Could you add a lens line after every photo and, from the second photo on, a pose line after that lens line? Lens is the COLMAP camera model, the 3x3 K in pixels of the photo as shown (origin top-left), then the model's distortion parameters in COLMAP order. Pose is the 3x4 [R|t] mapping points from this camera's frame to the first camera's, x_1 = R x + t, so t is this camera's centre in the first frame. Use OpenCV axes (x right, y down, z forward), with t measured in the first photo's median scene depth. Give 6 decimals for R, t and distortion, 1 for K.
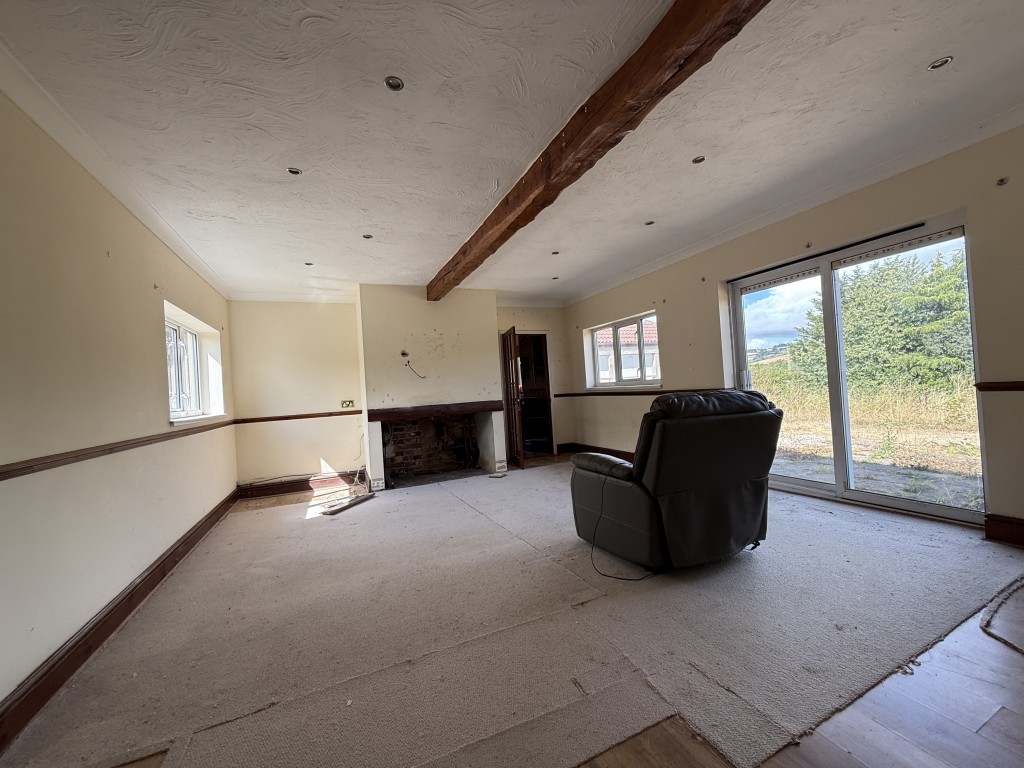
lens RADIAL K [[408.8, 0, 515.4], [0, 408.8, 382.9], [0, 0, 1]] dist [0.001811, 0.000068]
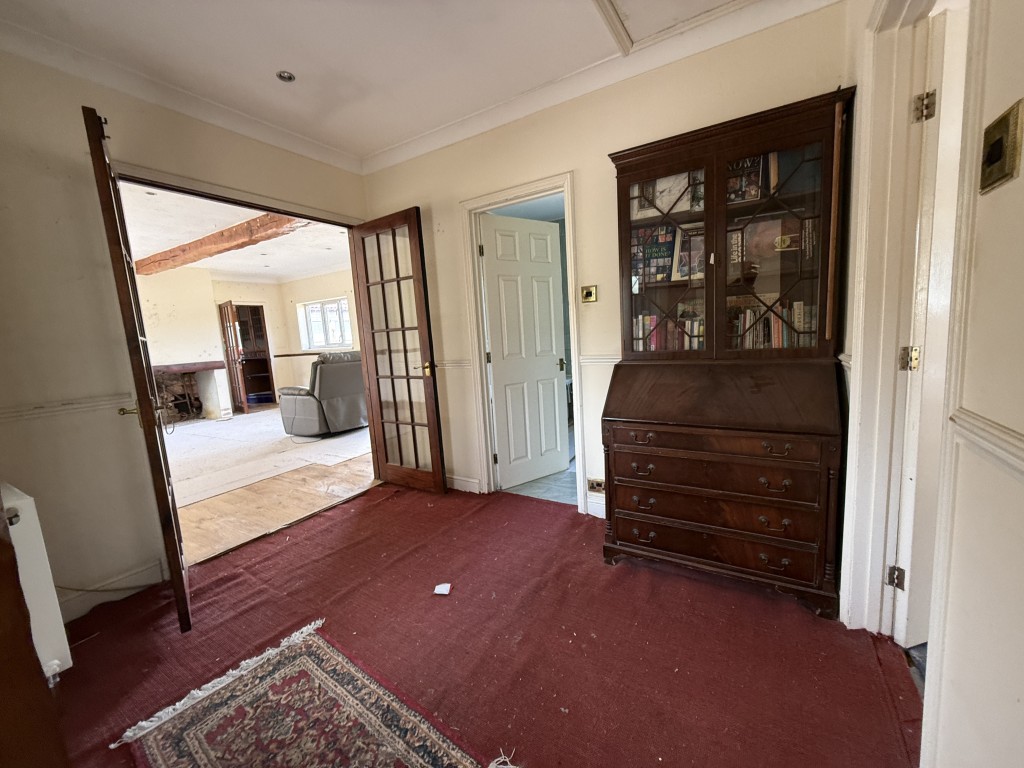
lens RADIAL K [[408.8, 0, 518.3], [0, 408.8, 384.3], [0, 0, 1]] dist [0.001811, 0.000068]
pose [[0.820930, -0.060041, 0.567864, -0.007151], [0.002421, 0.994814, 0.101682, -0.009040], [-0.571024, -0.082099, 0.816818, -0.502782]]
